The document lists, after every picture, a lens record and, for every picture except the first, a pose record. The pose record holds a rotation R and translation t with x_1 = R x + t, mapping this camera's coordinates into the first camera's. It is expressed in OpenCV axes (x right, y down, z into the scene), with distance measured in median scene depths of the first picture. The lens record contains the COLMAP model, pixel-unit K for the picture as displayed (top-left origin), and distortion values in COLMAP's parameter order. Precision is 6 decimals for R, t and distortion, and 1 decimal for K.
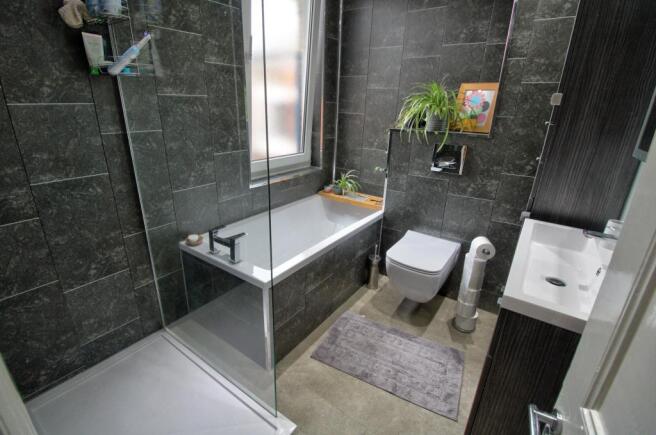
lens RADIAL K [[312.1, 0, 324.9], [0, 312.1, 212.7], [0, 0, 1]] dist [-0.003514, -0.000516]
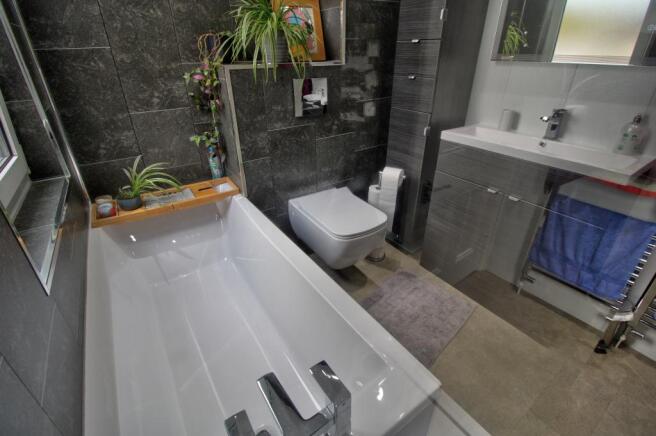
lens RADIAL K [[315.4, 0, 328.0], [0, 315.4, 218.0], [0, 0, 1]] dist [-0.002304, -0.001199]
pose [[0.351372, -0.468323, 0.810686, -0.271808], [0.332821, 0.871821, 0.359387, -0.119681], [-0.875082, 0.143535, 0.462201, 0.418687]]
